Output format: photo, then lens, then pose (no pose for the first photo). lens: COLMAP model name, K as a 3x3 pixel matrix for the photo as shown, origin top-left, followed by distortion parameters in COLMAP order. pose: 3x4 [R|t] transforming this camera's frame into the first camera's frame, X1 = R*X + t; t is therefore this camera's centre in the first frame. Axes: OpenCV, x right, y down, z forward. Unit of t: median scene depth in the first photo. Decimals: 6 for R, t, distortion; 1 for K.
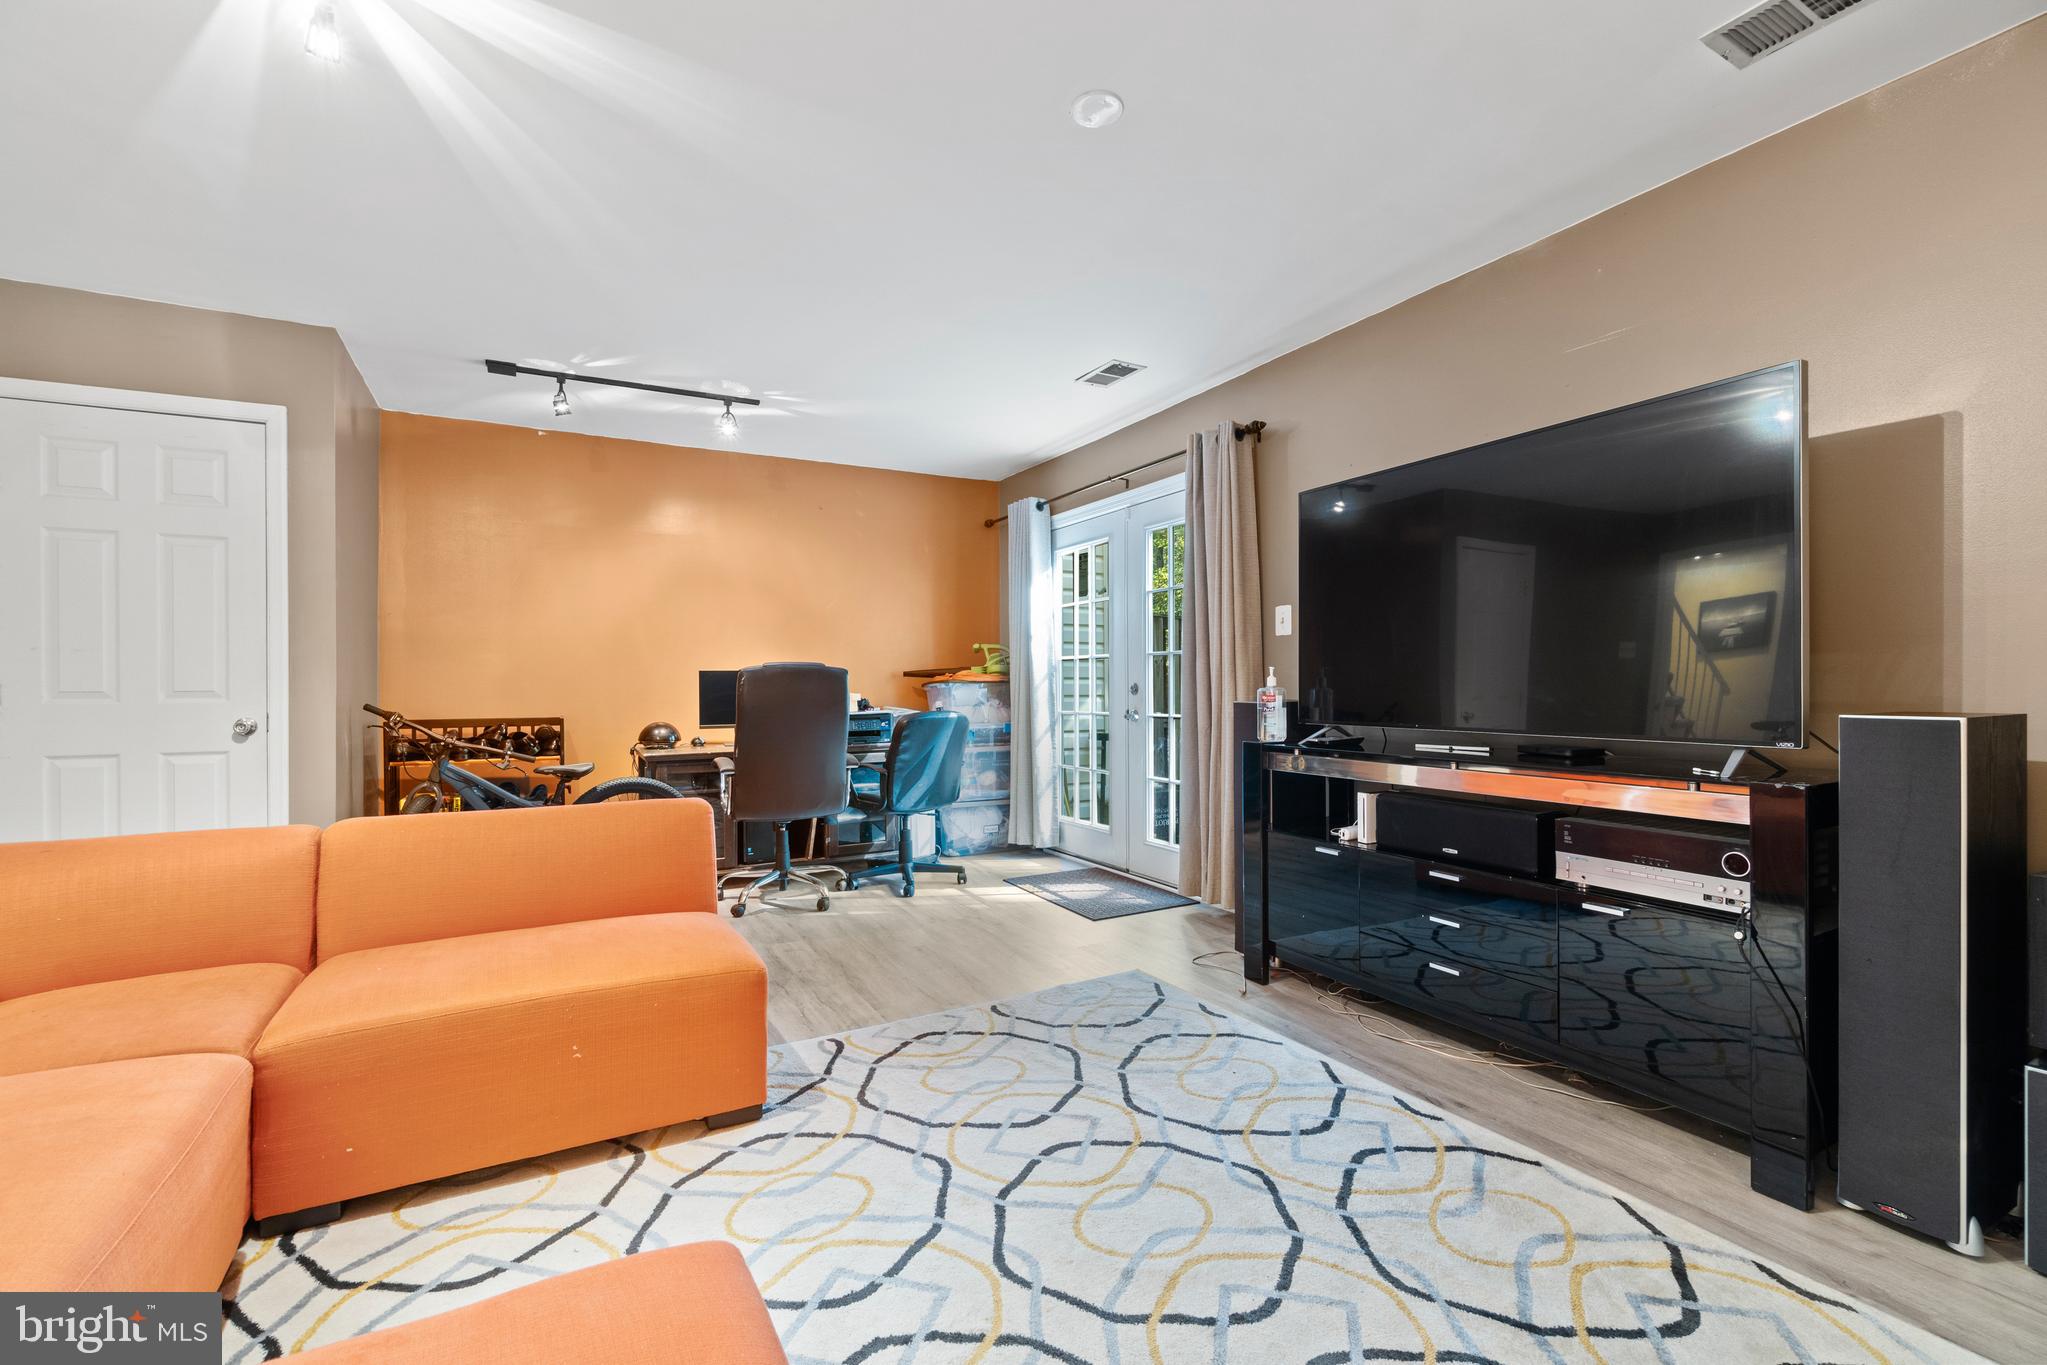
lens RADIAL K [[884.6, 0, 1007.4], [0, 884.6, 682.1], [0, 0, 1]] dist [-0.011542, 0.003511]
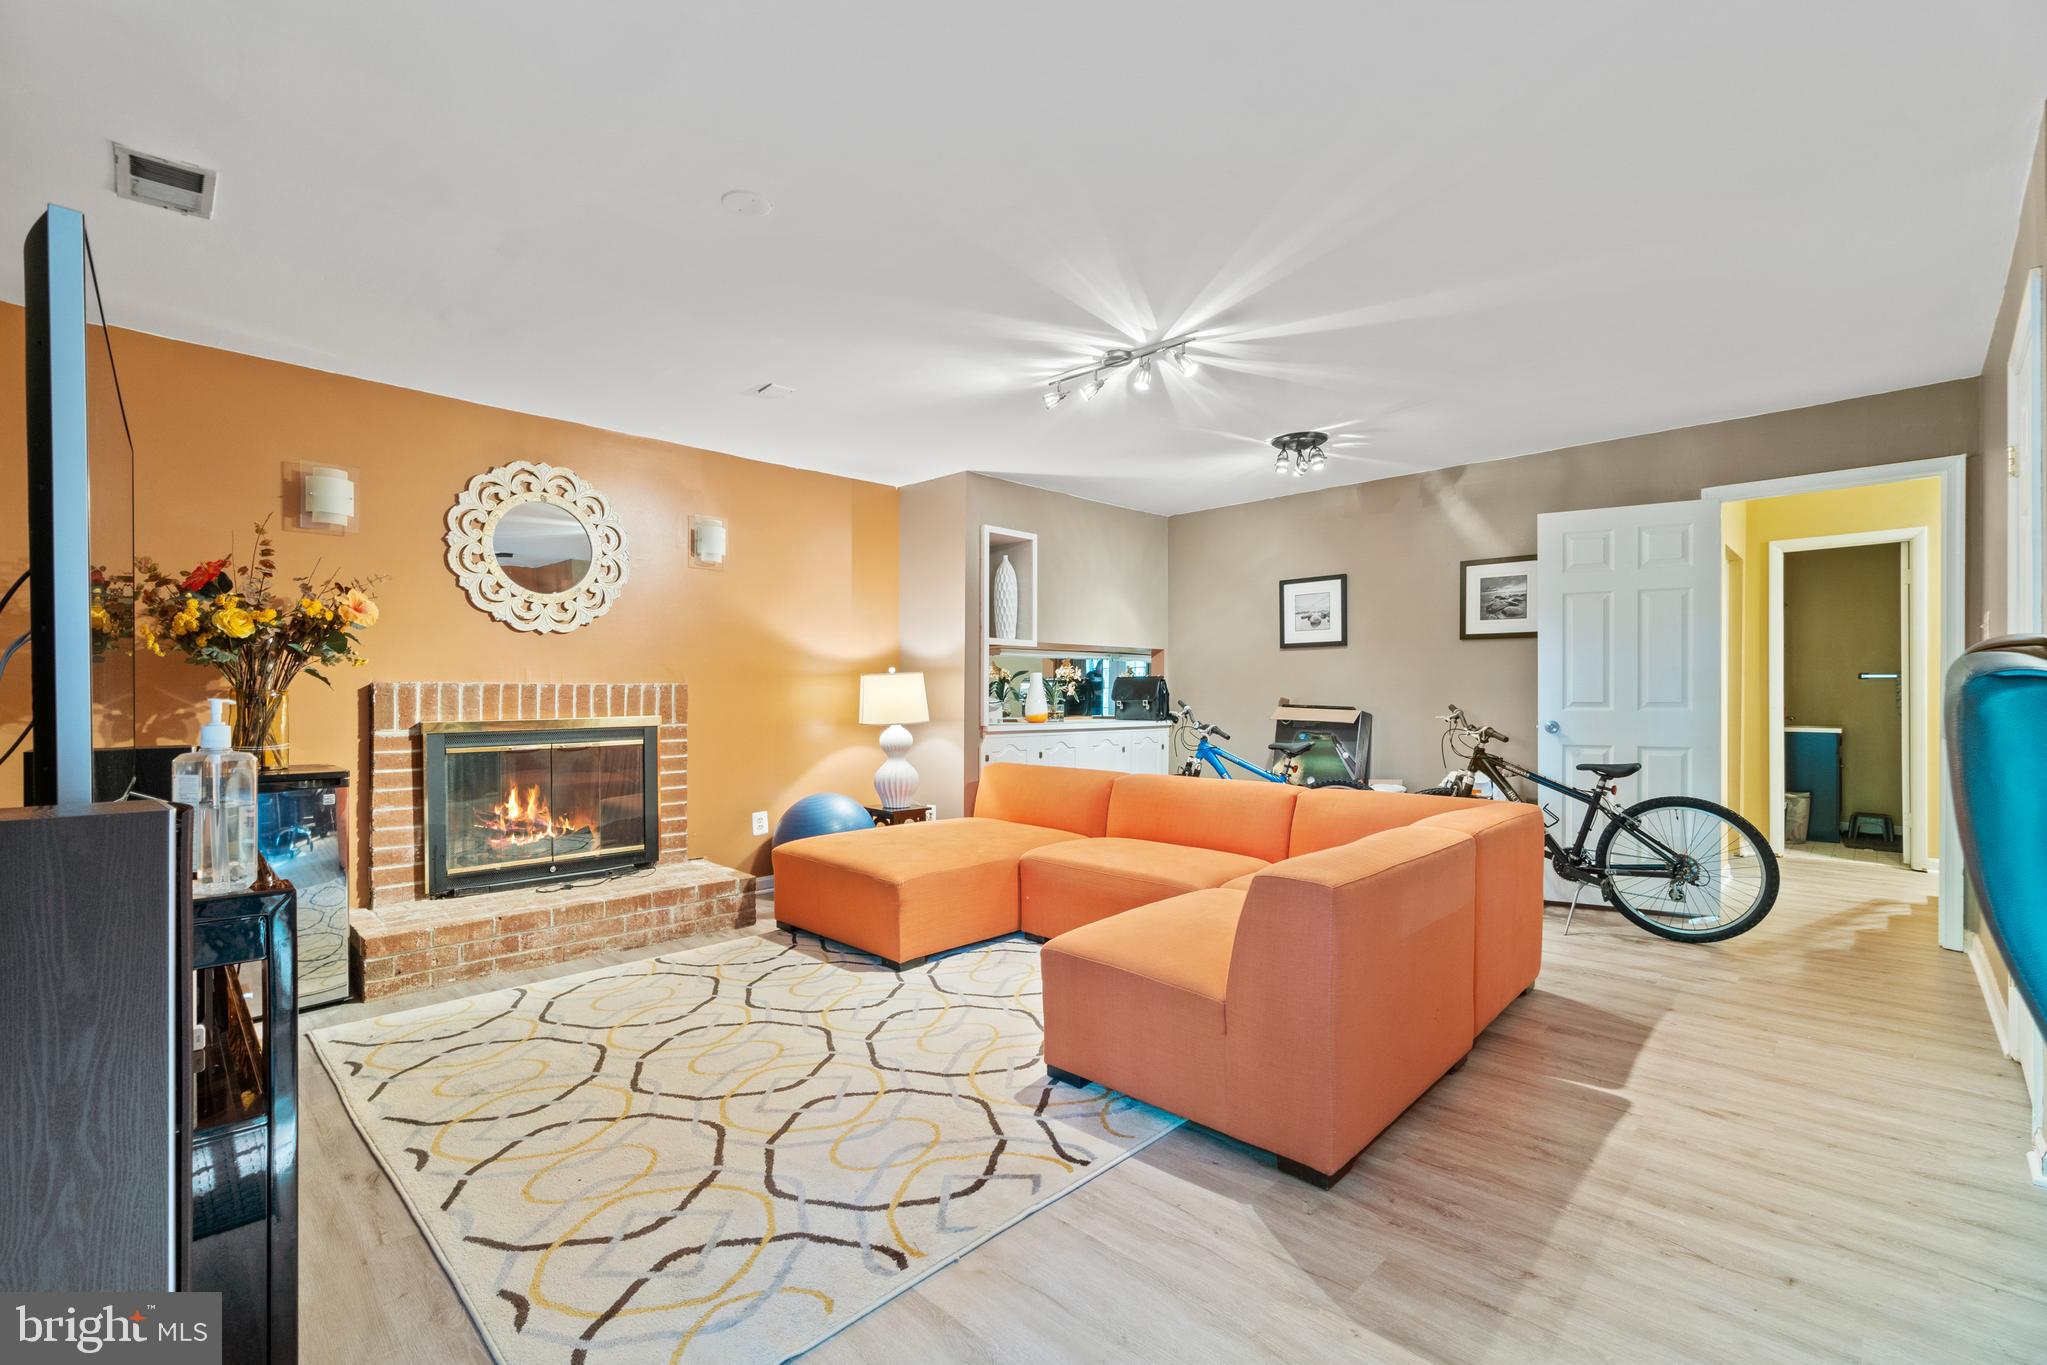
lens RADIAL K [[884.6, 0, 1020.2], [0, 884.6, 693.1], [0, 0, 1]] dist [-0.011542, 0.003511]
pose [[-0.954346, 0.011070, -0.298497, 0.090325], [0.012648, 0.999914, -0.003354, -0.017166], [0.298435, -0.006976, -0.954405, 1.758876]]
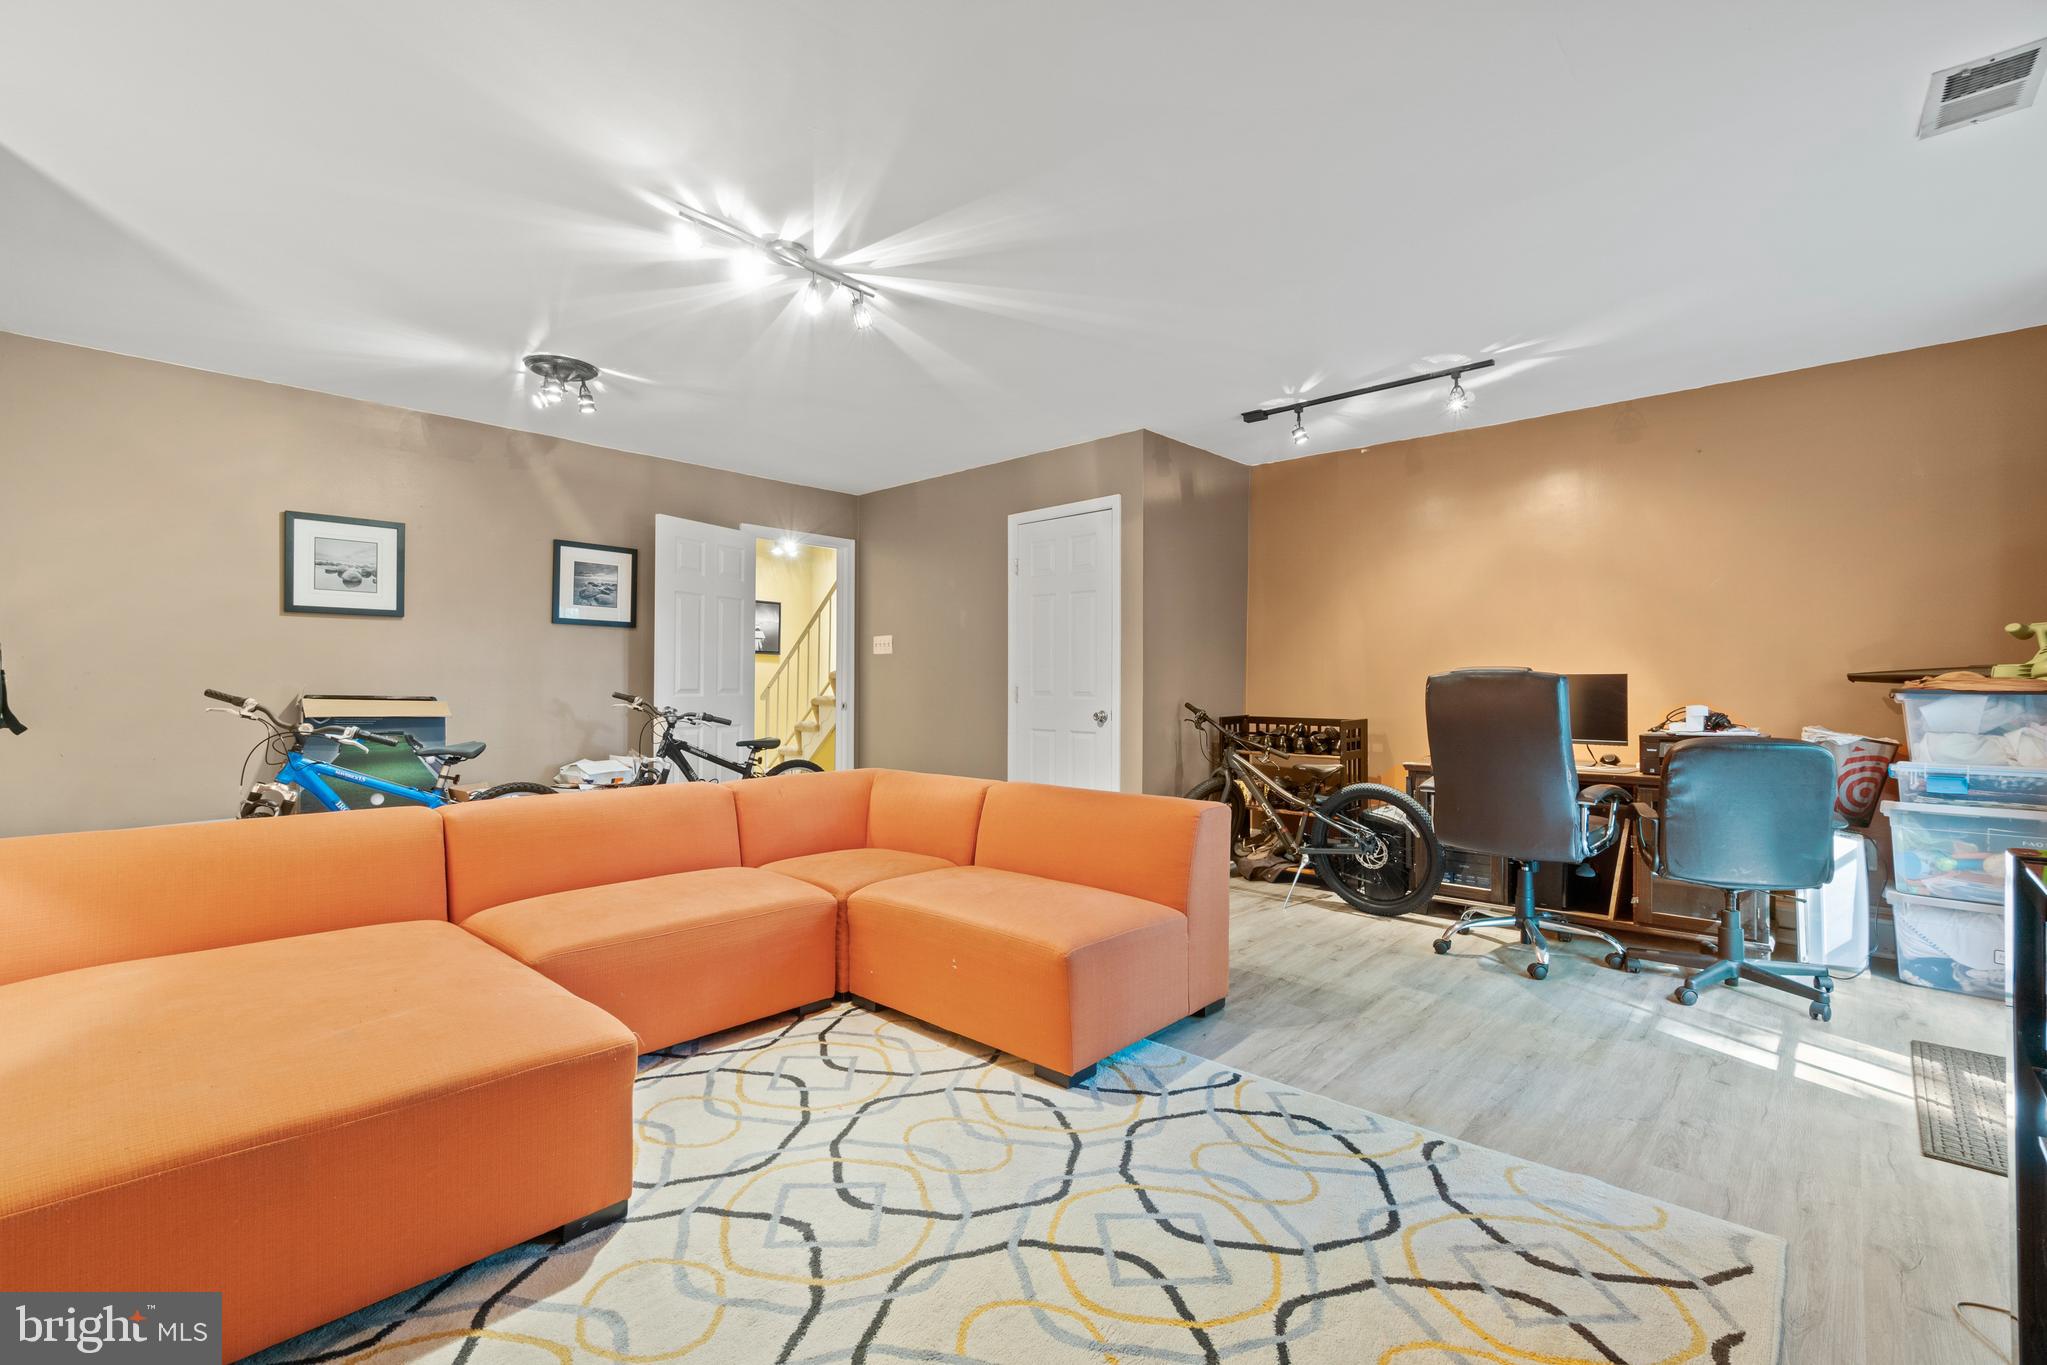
lens RADIAL K [[884.6, 0, 1013.3], [0, 884.6, 676.4], [0, 0, 1]] dist [-0.011542, 0.003511]
pose [[0.323535, 0.001809, -0.946215, 0.620057], [-0.000973, 0.999998, 0.001579, -0.022953], [0.946216, 0.000409, 0.323536, 0.472014]]
